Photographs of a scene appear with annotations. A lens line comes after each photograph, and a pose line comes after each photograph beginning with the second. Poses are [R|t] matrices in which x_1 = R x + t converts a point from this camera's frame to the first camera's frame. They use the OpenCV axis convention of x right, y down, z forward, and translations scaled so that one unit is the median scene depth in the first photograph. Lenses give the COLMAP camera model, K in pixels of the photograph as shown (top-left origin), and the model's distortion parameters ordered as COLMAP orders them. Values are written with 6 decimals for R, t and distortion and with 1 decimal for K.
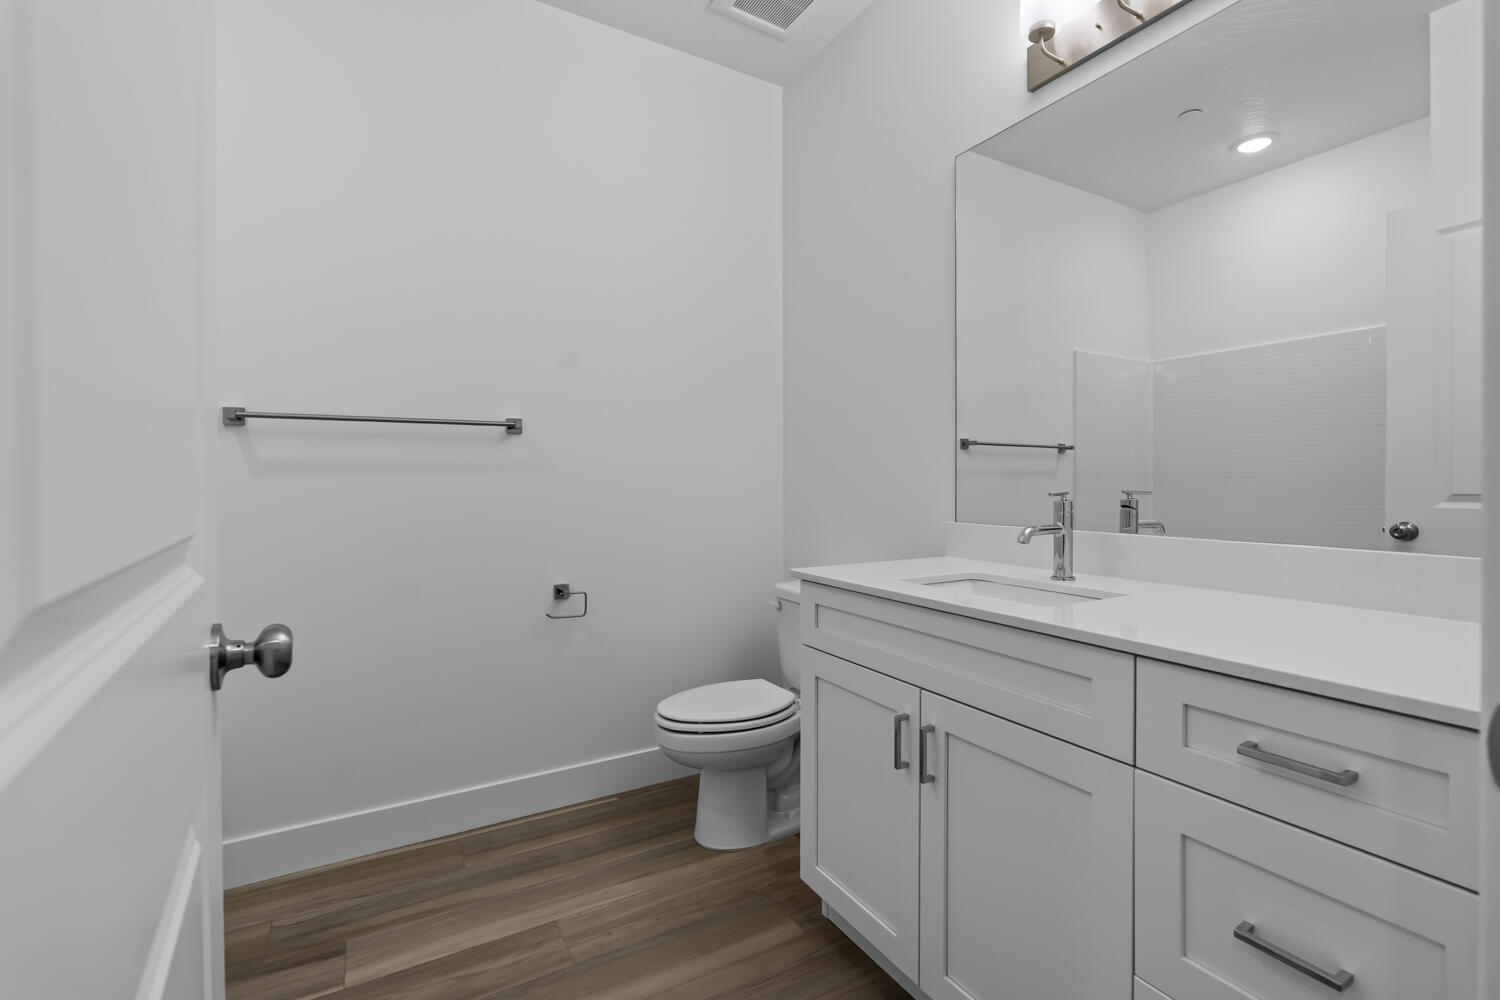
lens RADIAL K [[668.1, 0, 781.6], [0, 668.1, 492.1], [0, 0, 1]] dist [0.028333, 0.000382]
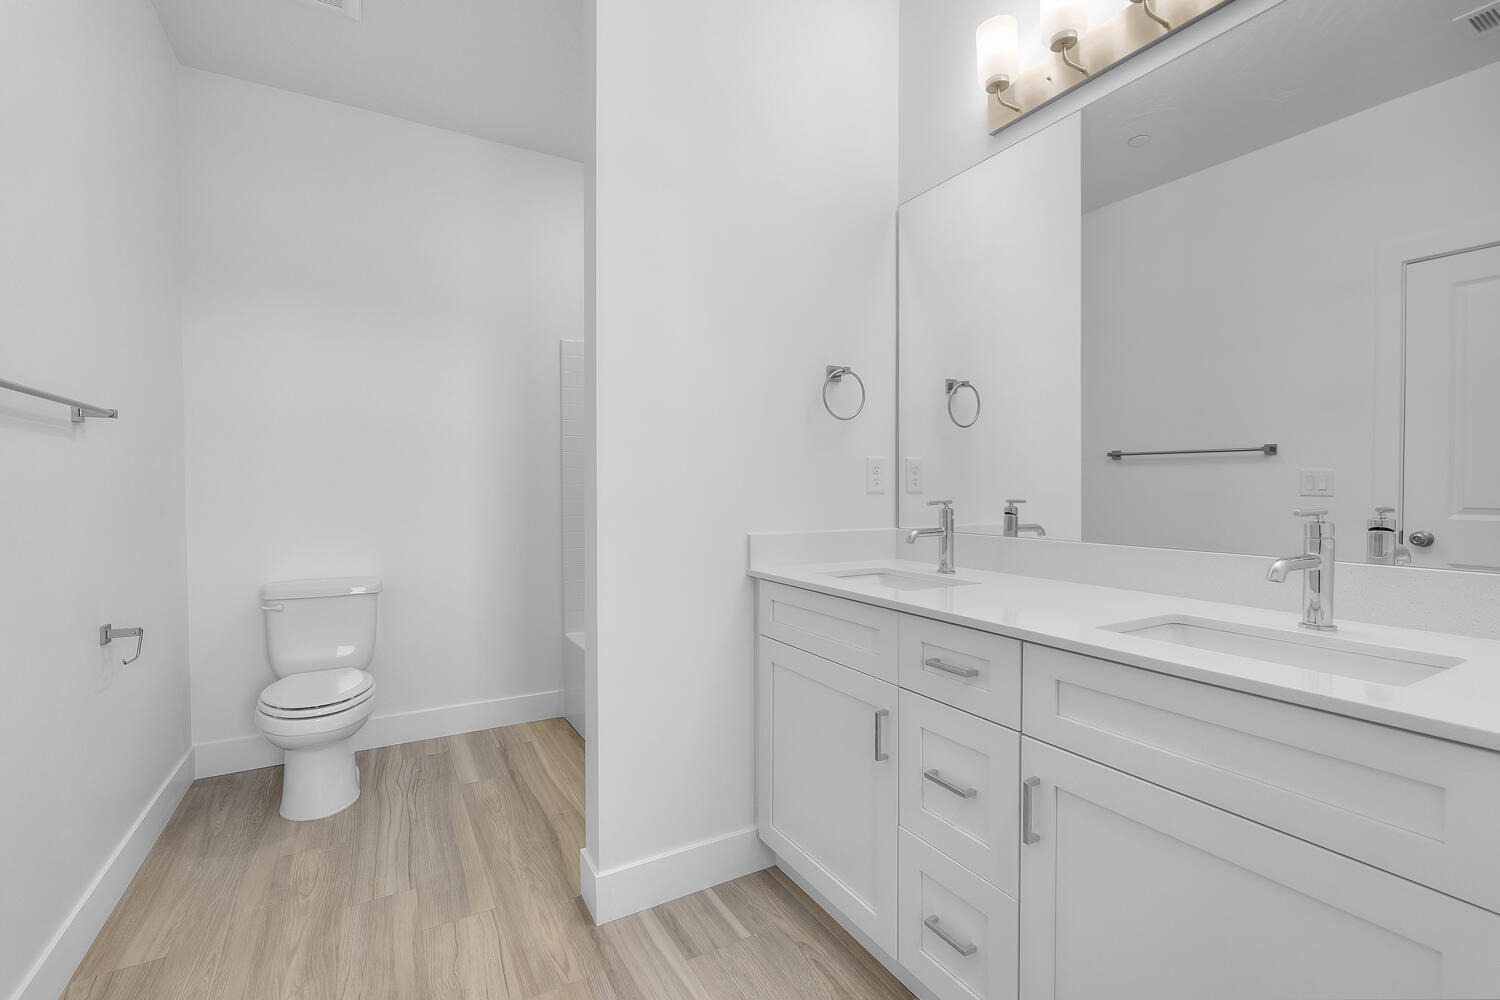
lens RADIAL K [[661.9, 0, 756.7], [0, 661.9, 495.7], [0, 0, 1]] dist [-0.000667, -0.000236]
pose [[0.998062, 0.002482, -0.062185, 0.133778], [-0.003087, 0.999949, -0.009622, 0.002654], [0.062158, 0.009796, 0.998018, -0.197282]]
